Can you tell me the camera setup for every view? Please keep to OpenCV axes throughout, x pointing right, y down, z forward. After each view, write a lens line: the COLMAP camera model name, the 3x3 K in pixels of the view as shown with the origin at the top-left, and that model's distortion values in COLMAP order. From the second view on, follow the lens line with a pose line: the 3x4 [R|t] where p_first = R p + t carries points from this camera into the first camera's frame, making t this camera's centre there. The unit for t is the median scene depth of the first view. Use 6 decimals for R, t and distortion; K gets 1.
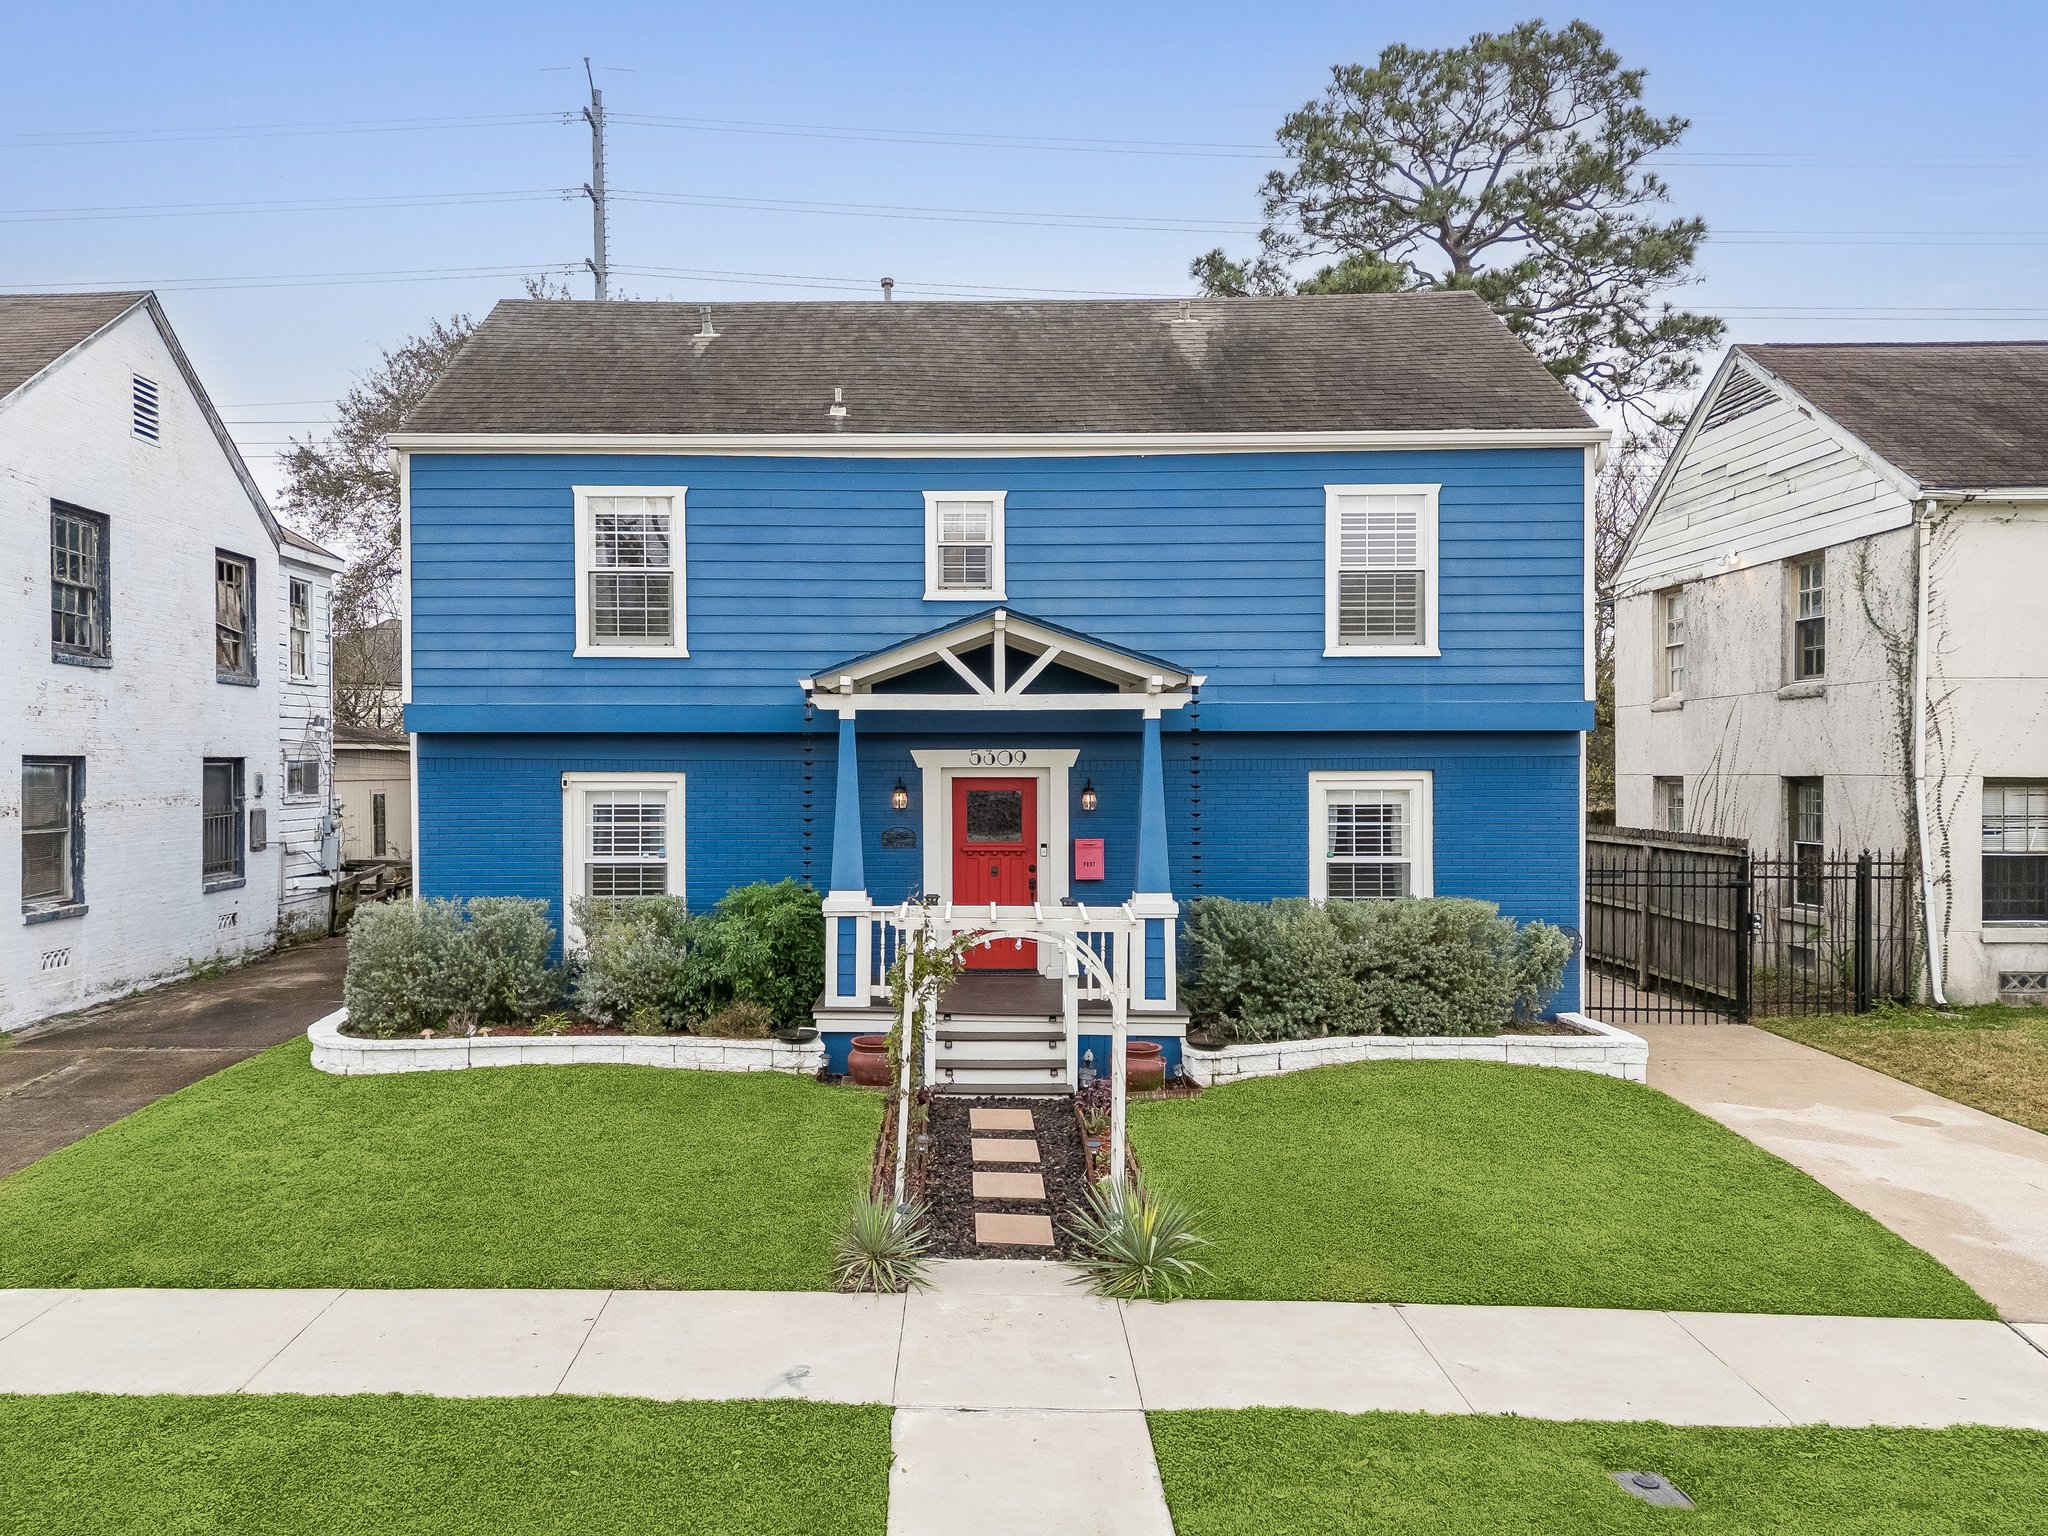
lens RADIAL K [[1516.1, 0, 1003.7], [0, 1516.1, 772.4], [0, 0, 1]] dist [0.064490, -0.048444]
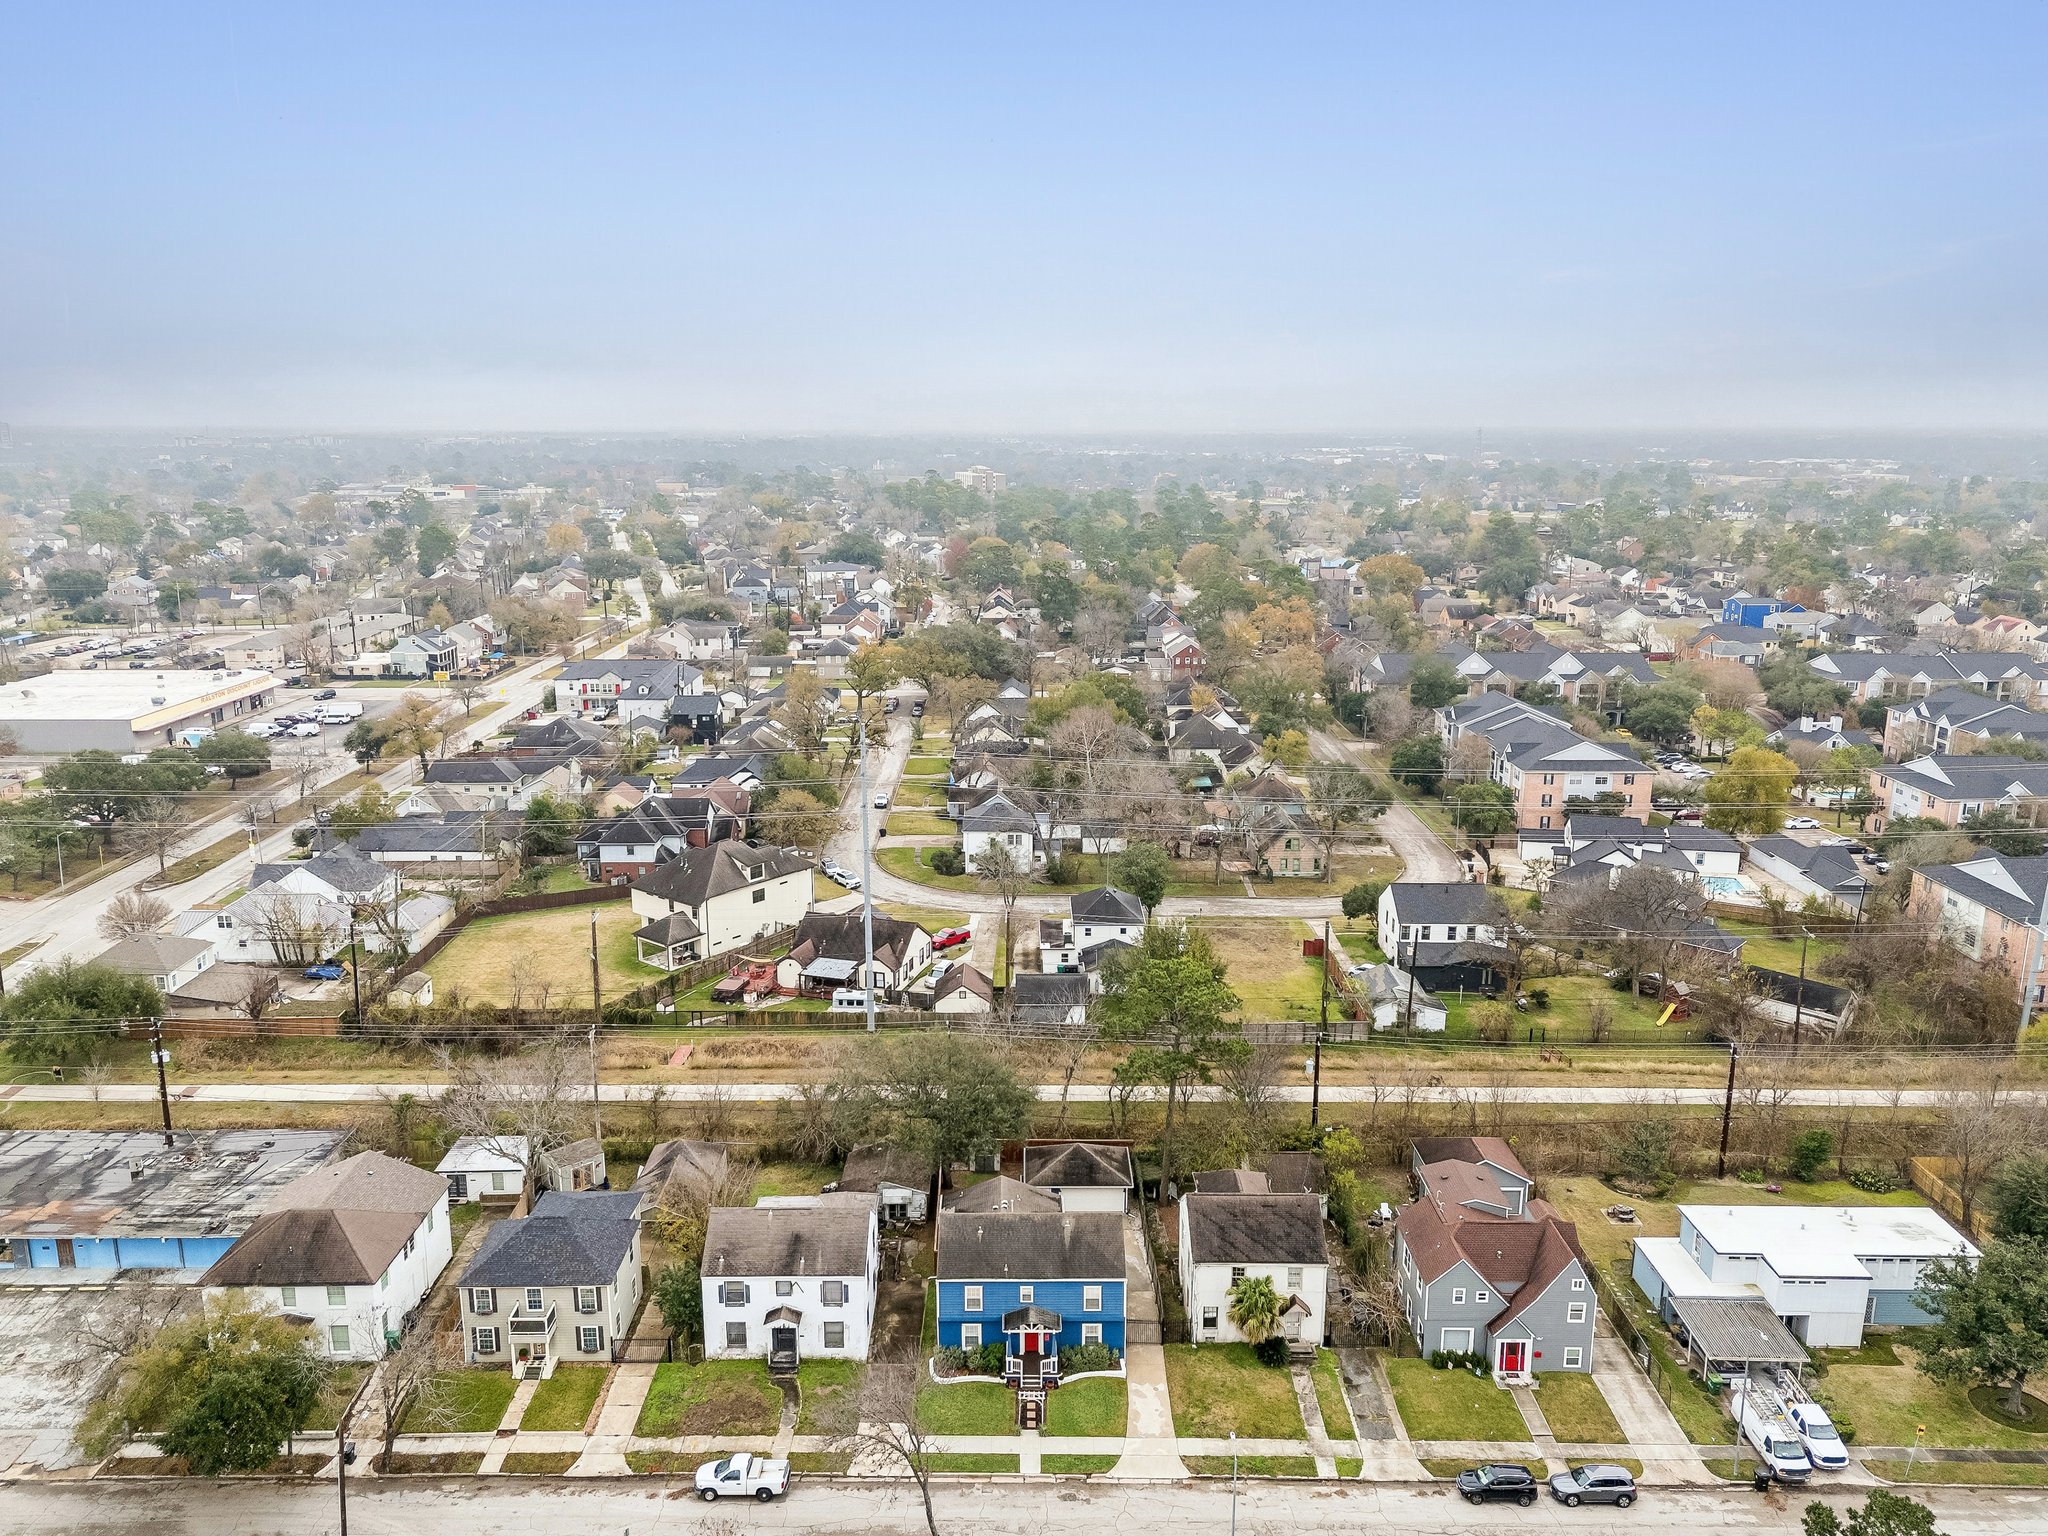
lens RADIAL K [[1516.1, 0, 1039.9], [0, 1516.1, 780.5], [0, 0, 1]] dist [0.064490, -0.048444]
pose [[0.999922, 0.006470, -0.010673, 0.084050], [-0.004060, 0.977240, 0.212097, -3.575970], [0.011803, -0.212037, 0.977190, -4.732420]]
